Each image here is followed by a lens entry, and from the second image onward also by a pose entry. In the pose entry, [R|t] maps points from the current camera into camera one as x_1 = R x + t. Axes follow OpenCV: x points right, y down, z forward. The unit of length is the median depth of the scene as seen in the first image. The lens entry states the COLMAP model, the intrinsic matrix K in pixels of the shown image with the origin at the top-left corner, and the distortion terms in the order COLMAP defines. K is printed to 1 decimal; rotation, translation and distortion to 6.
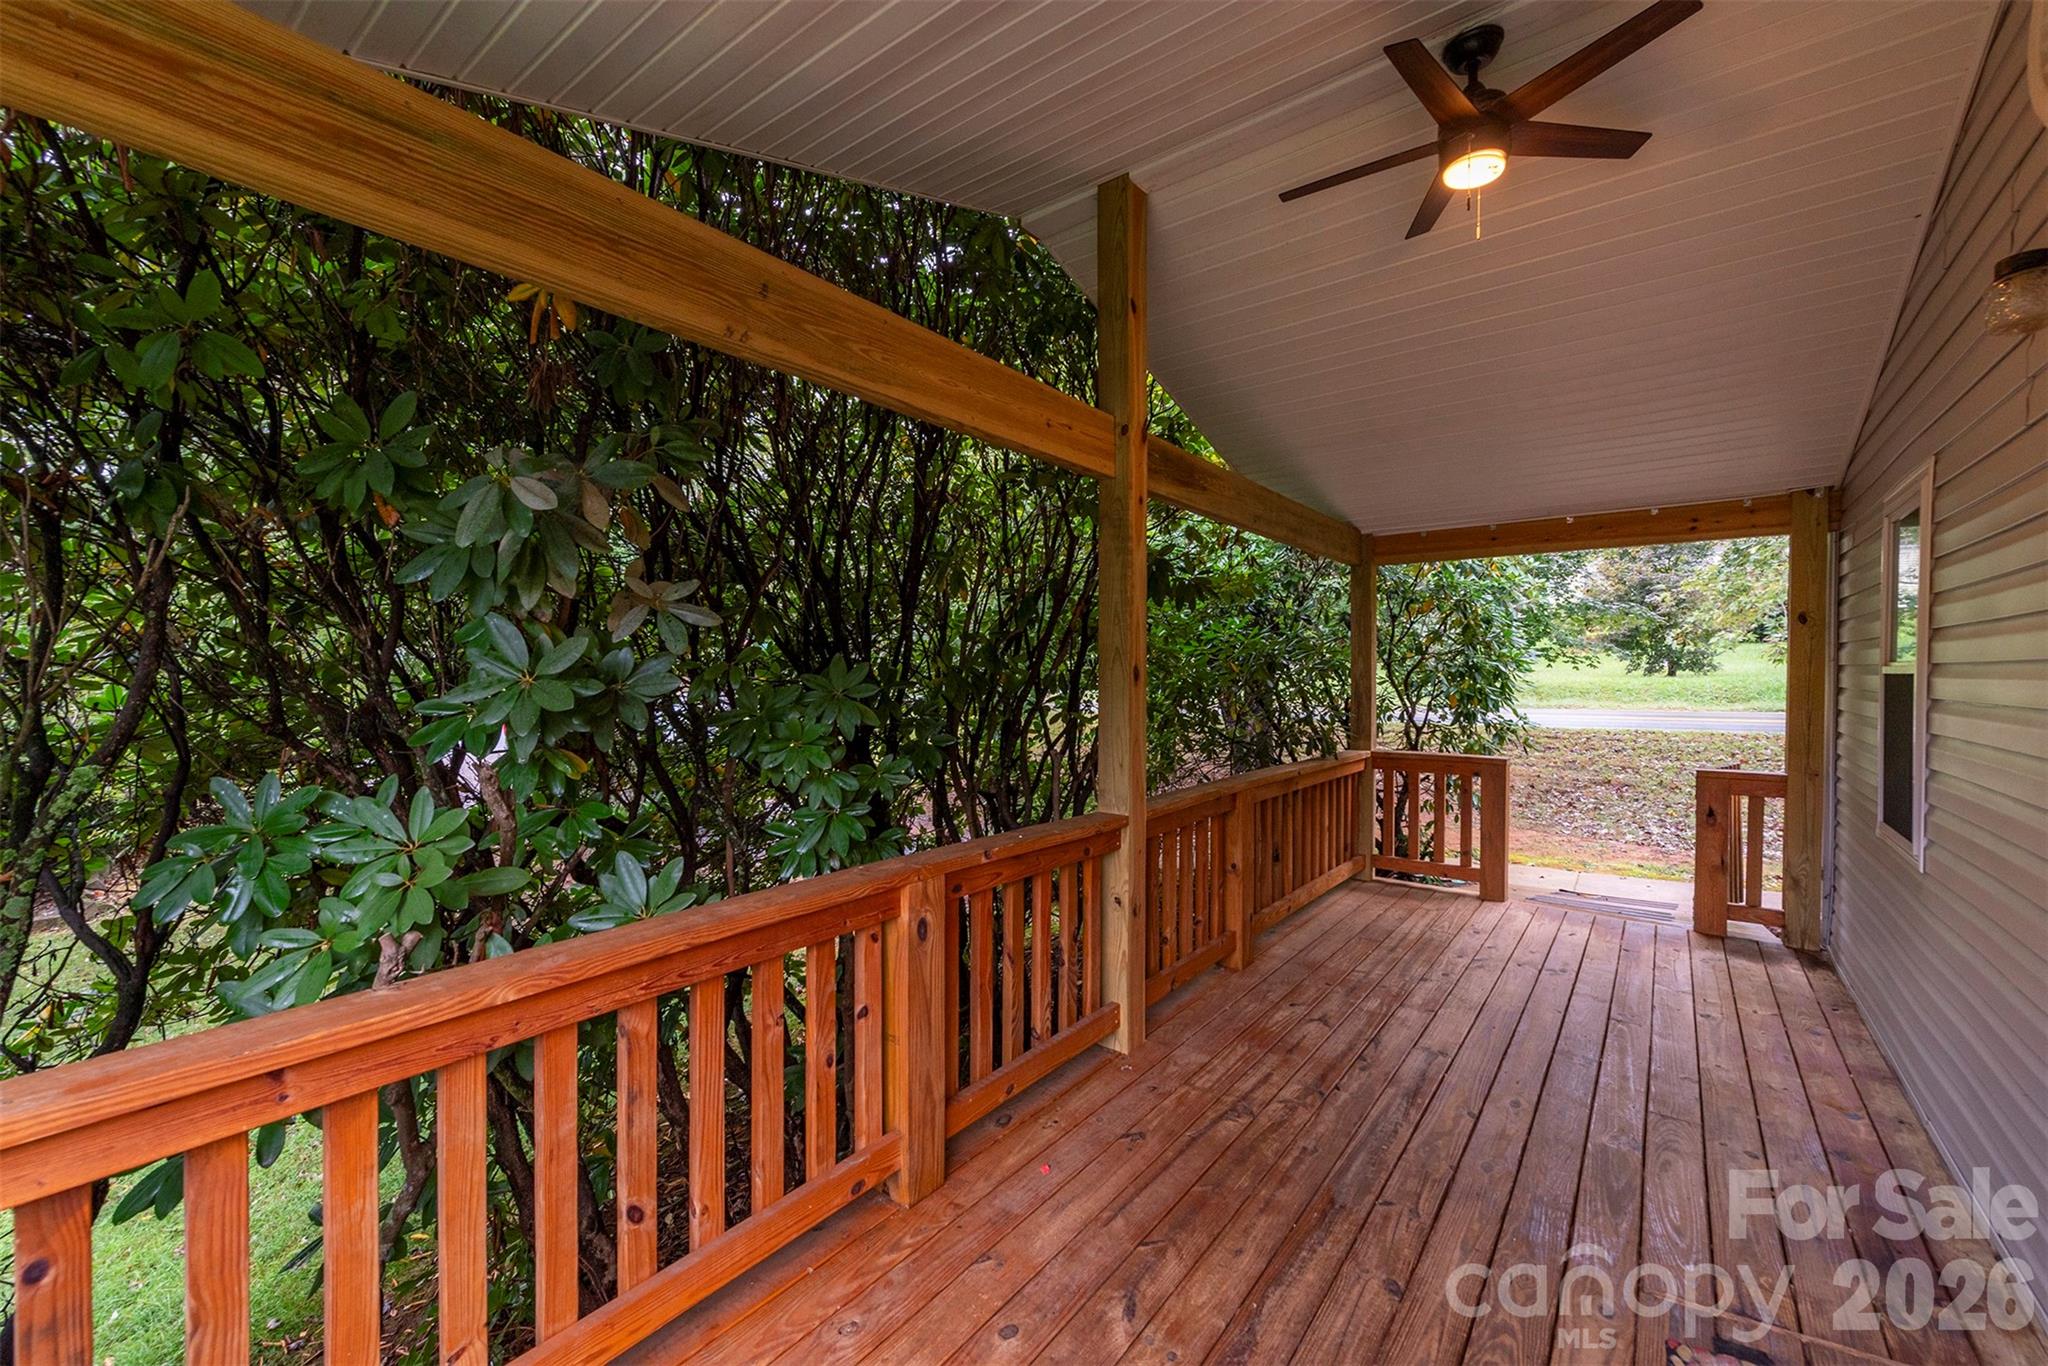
lens RADIAL K [[804.7, 0, 1012.1], [0, 804.7, 674.5], [0, 0, 1]] dist [0.007807, -0.003166]
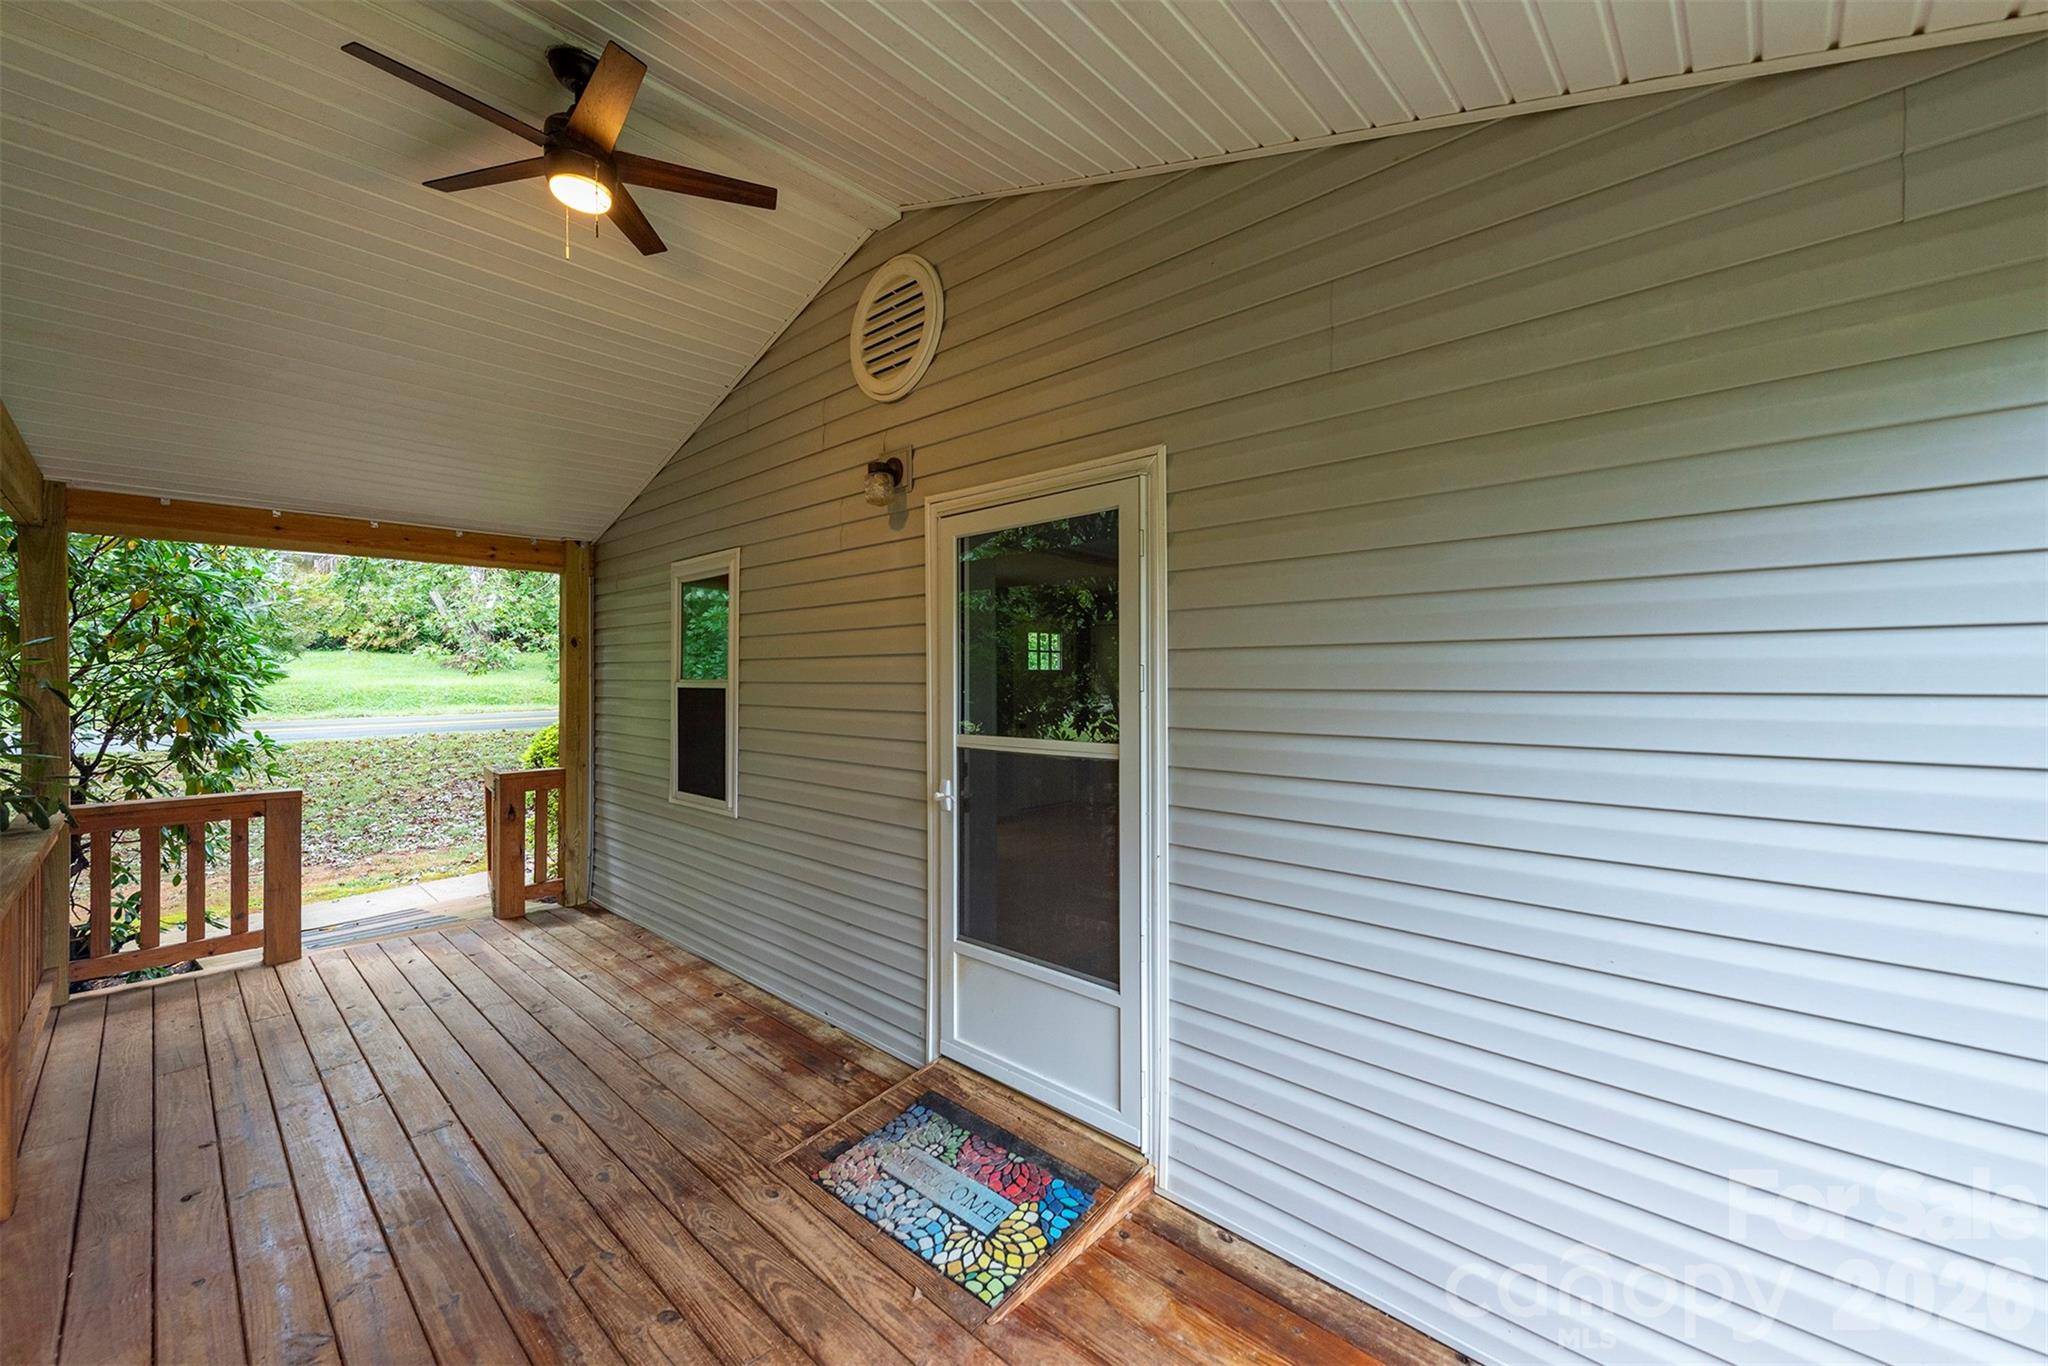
lens RADIAL K [[804.7, 0, 1011.8], [0, 804.7, 683.3], [0, 0, 1]] dist [0.007807, -0.003166]
pose [[0.075608, -0.009924, 0.997088, -0.222781], [0.006811, 0.999932, 0.009436, -0.014053], [-0.997114, 0.006078, 0.075671, 0.226443]]
